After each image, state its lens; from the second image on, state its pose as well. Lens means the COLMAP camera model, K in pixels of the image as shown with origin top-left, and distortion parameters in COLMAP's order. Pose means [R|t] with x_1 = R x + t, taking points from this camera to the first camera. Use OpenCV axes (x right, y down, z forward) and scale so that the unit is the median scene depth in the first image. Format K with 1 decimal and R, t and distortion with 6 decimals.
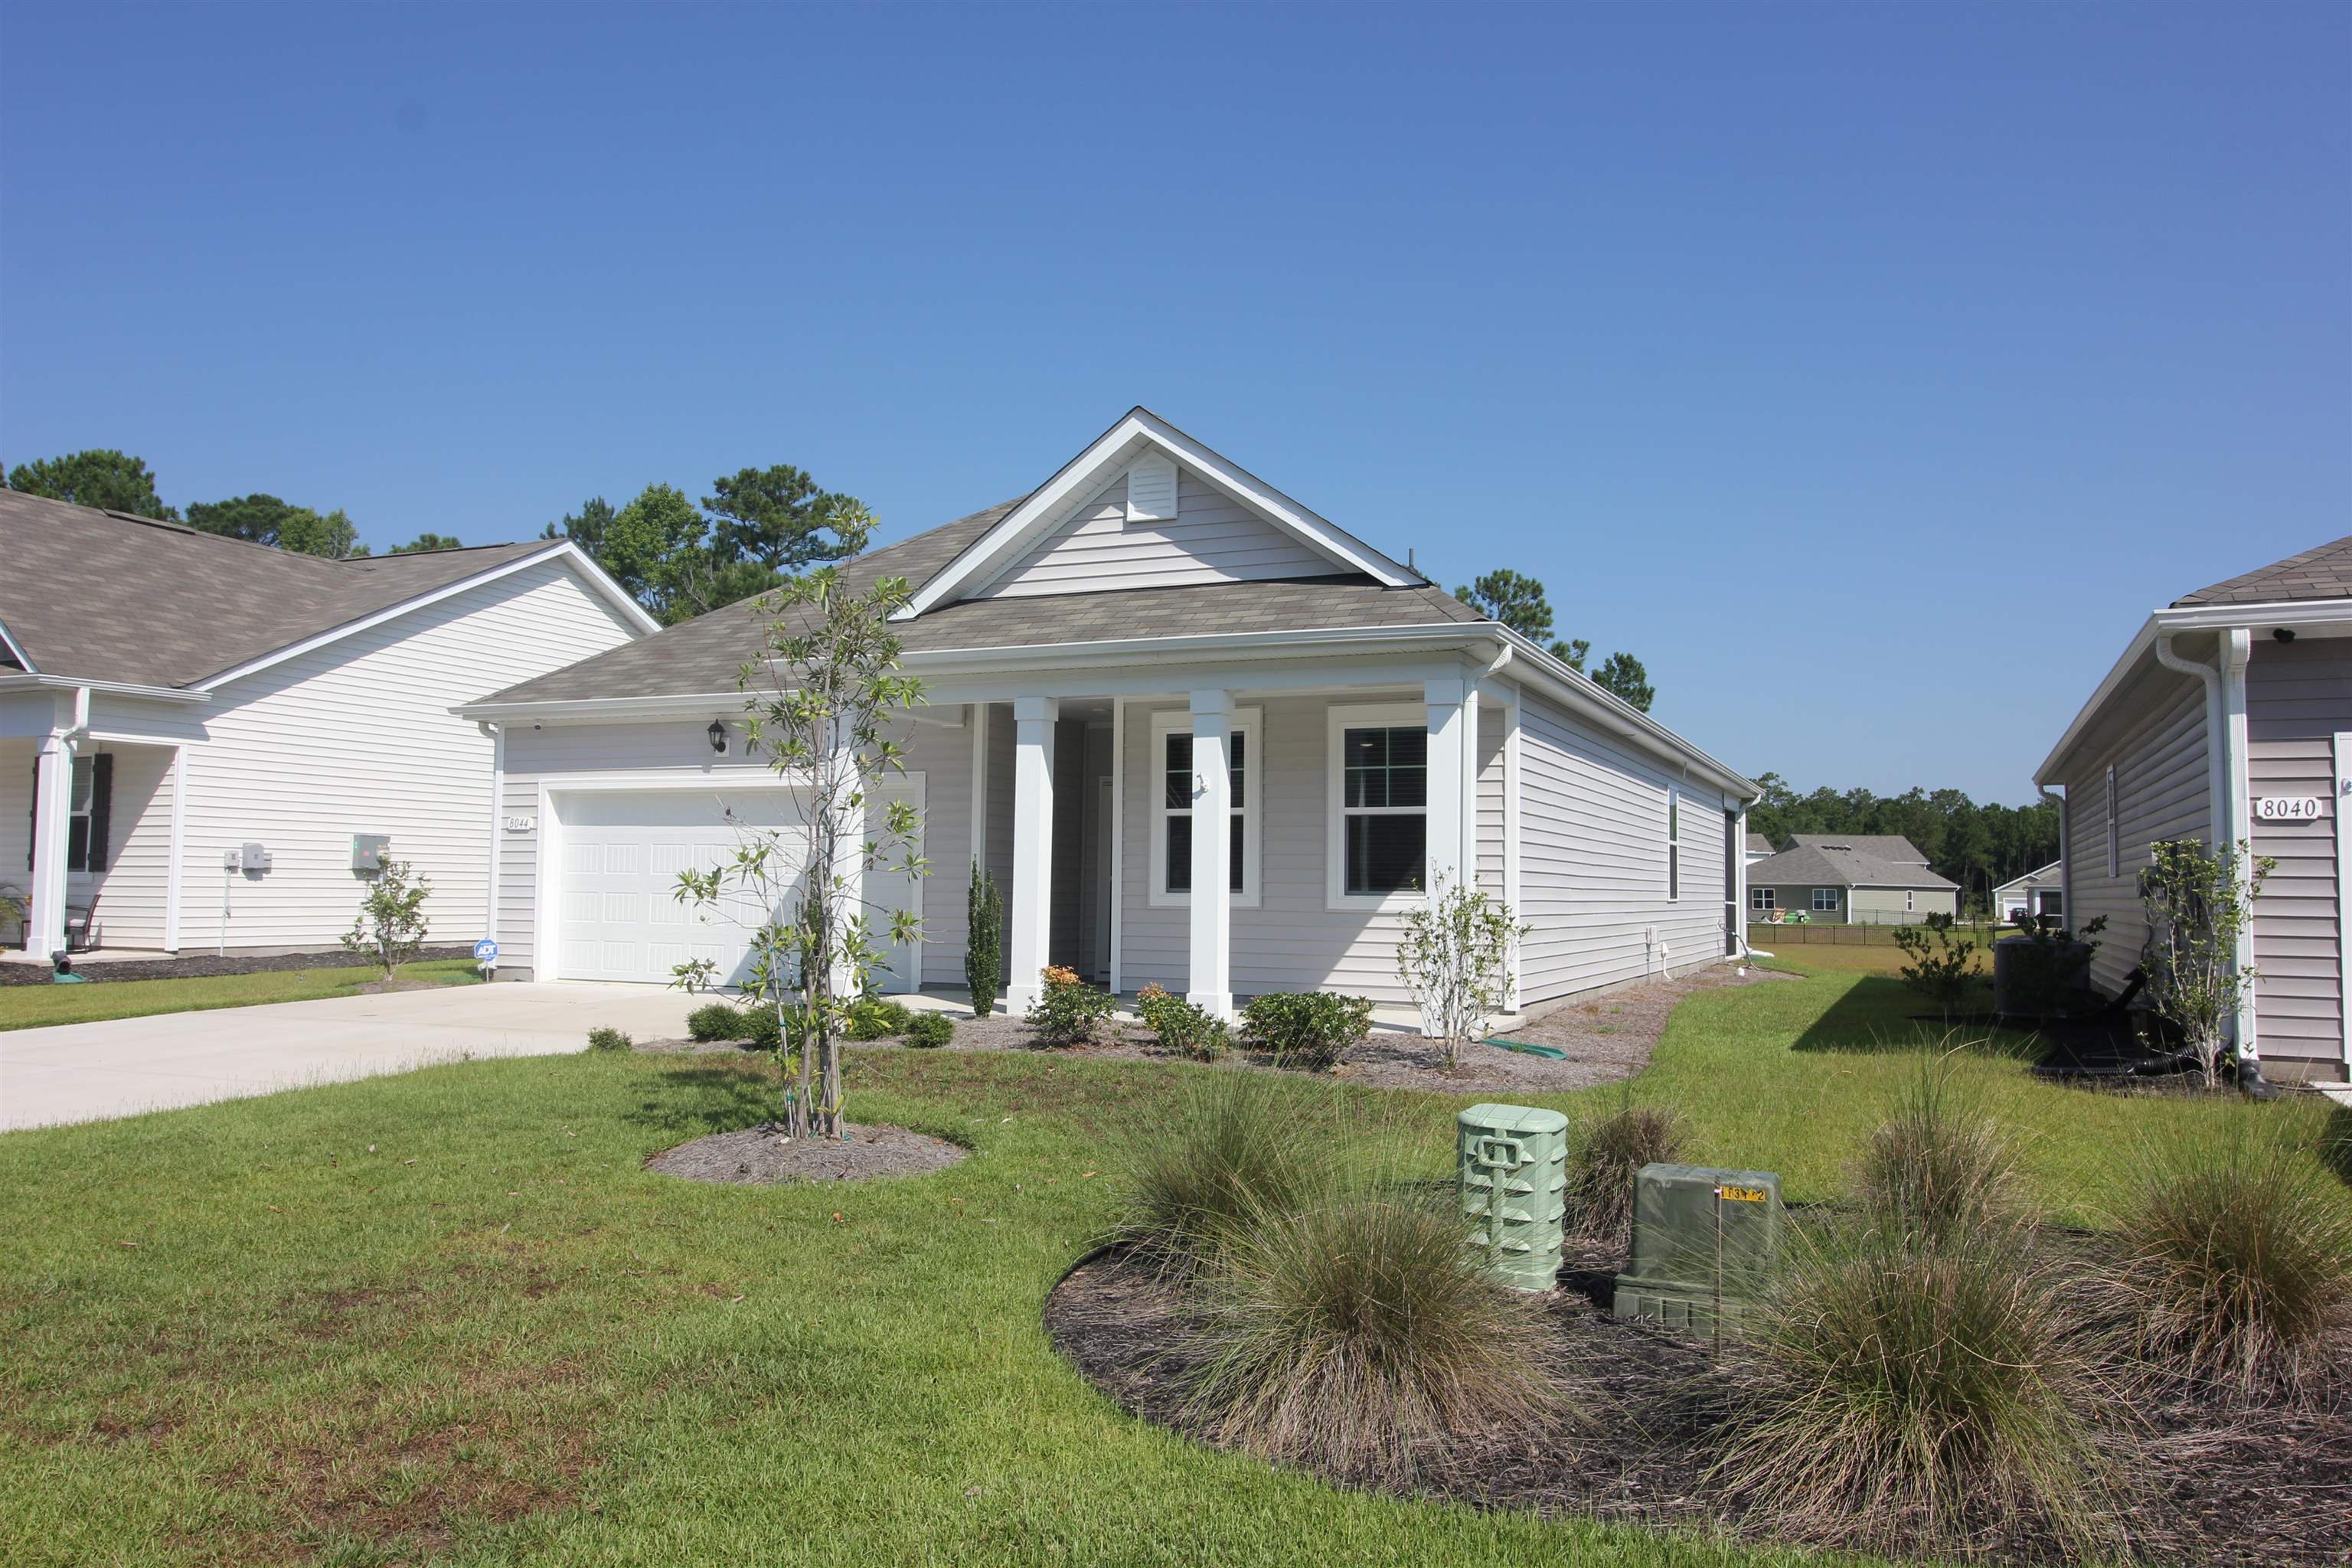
lens RADIAL K [[1658.8, 0, 1176.0], [0, 1658.8, 784.0], [0, 0, 1]] dist [-0.003403, -0.000164]
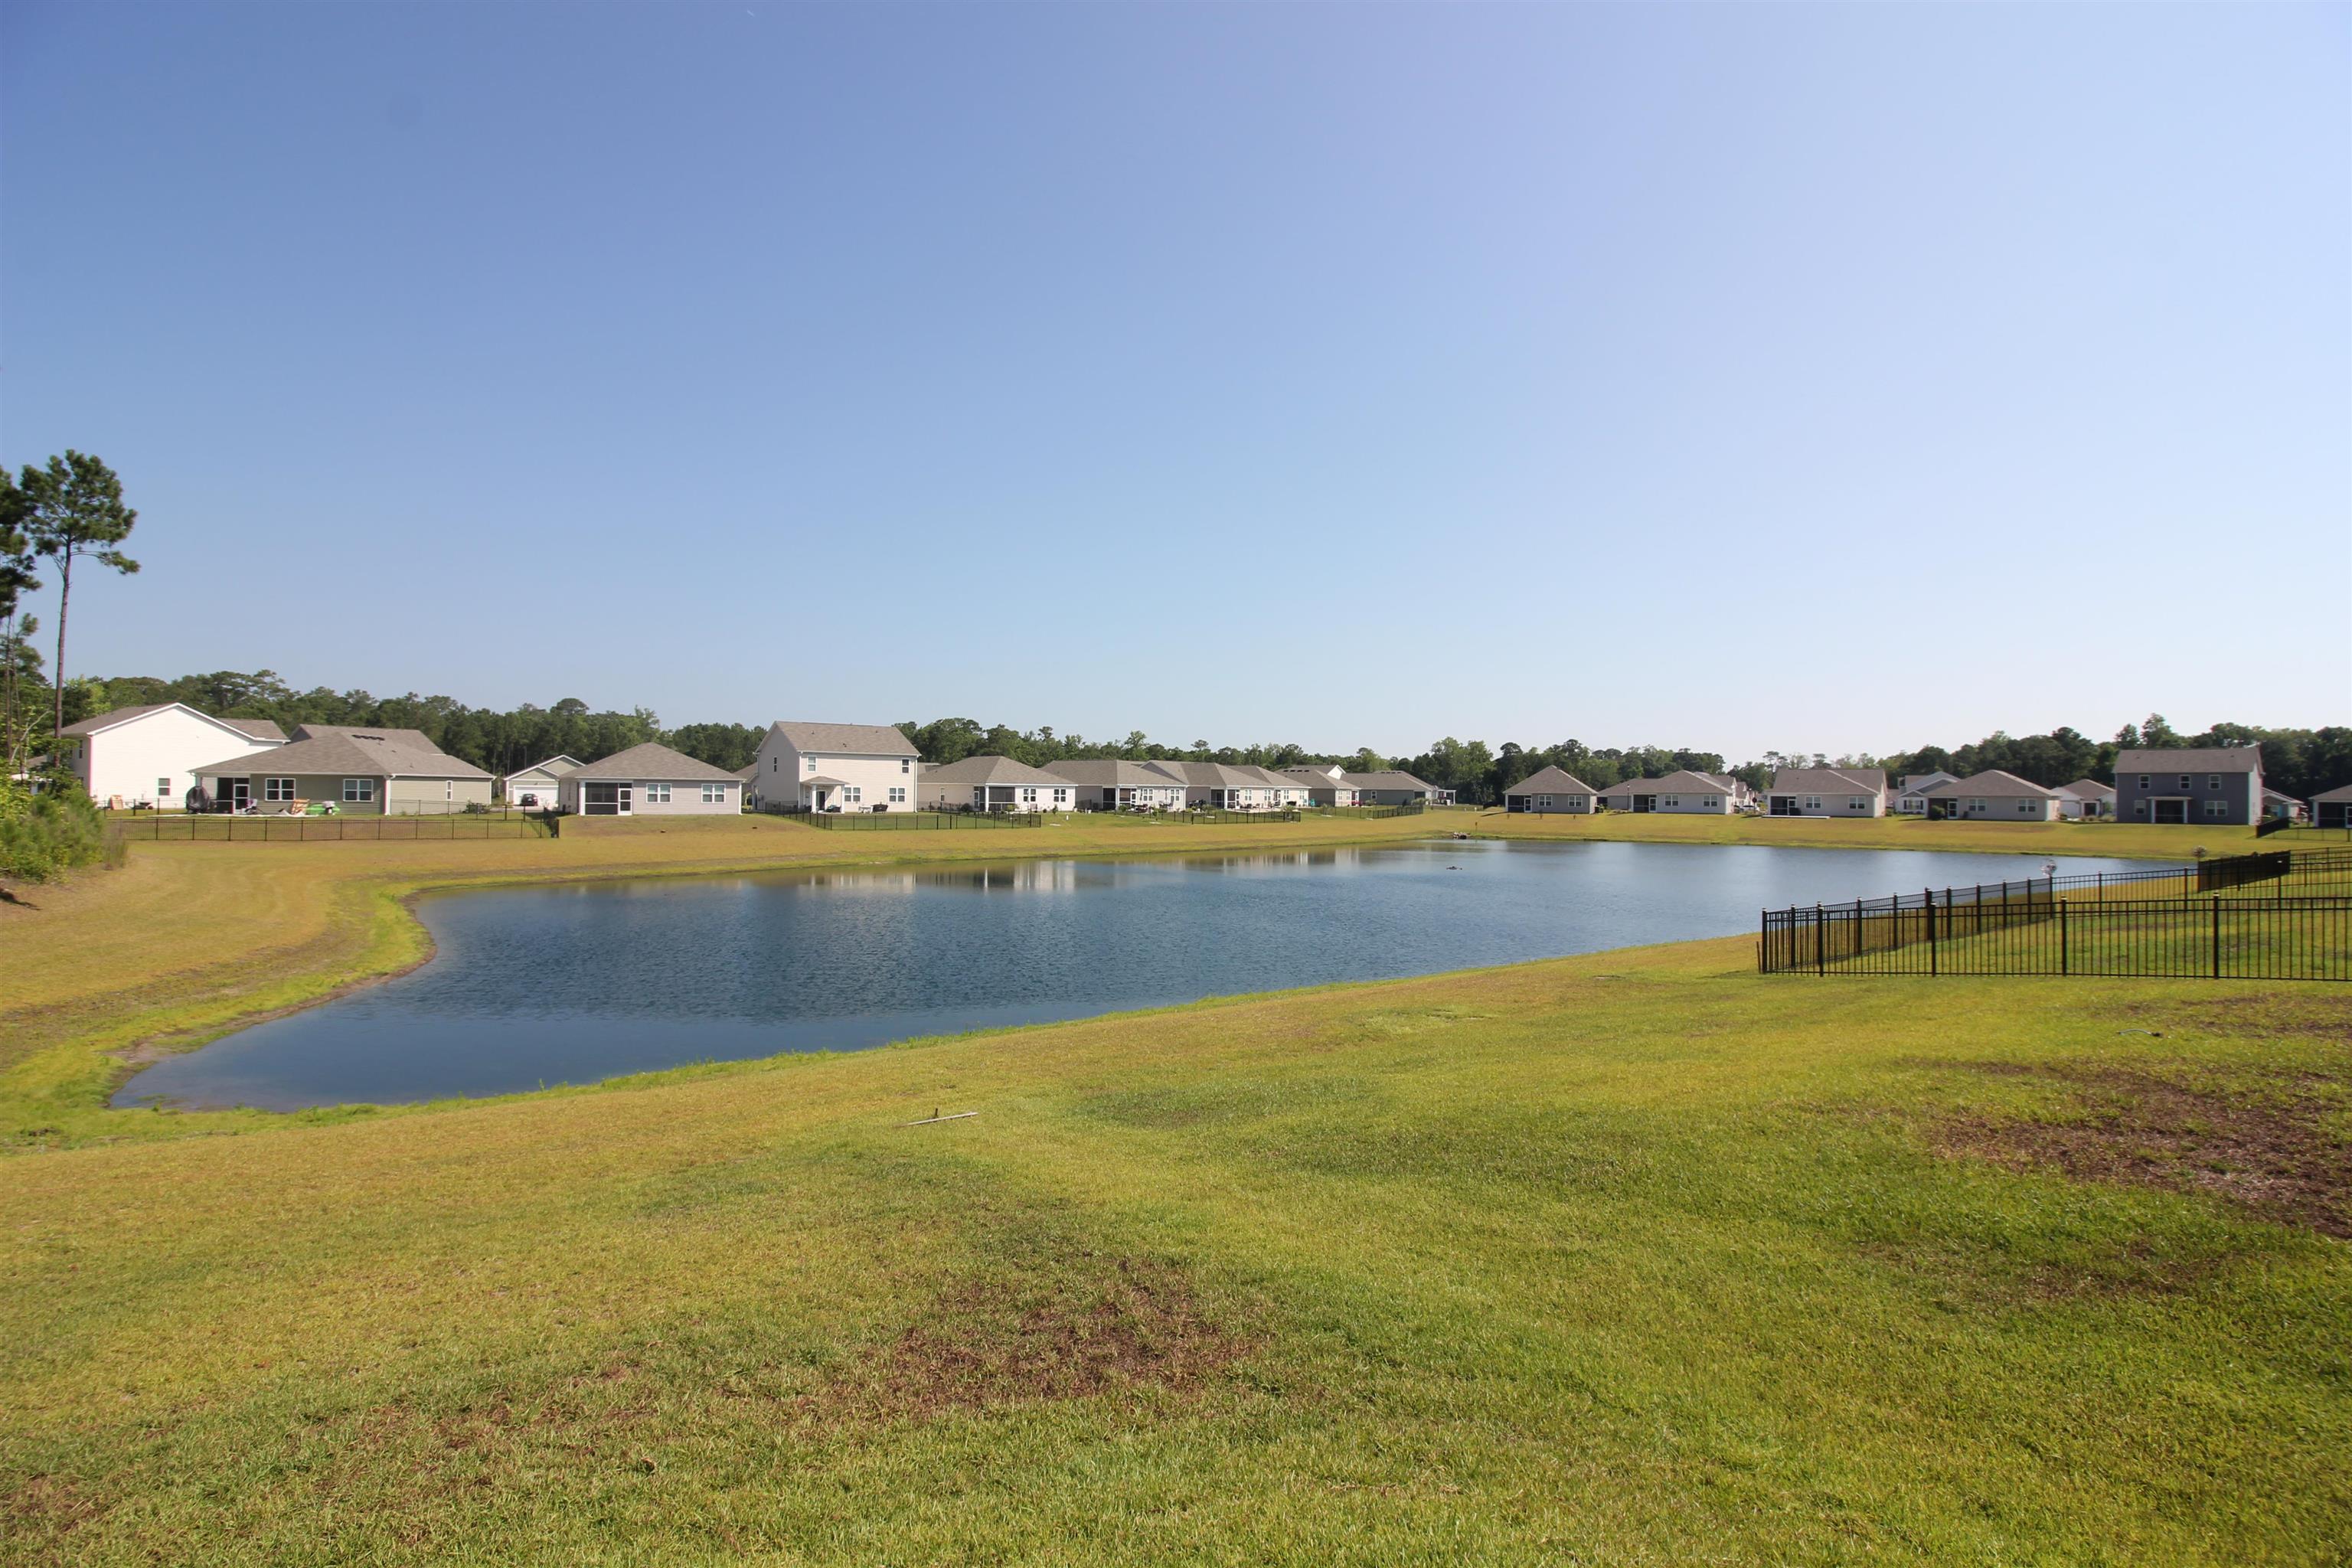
lens RADIAL K [[1081.5, 0, 1176.0], [0, 1081.5, 784.0], [0, 0, 1]] dist [0.034502, -0.035407]
pose [[0.498517, -0.000811, 0.866880, 0.039413], [-0.060737, 0.997509, 0.035861, 0.007254], [-0.864750, -0.070529, 0.497226, 0.135492]]
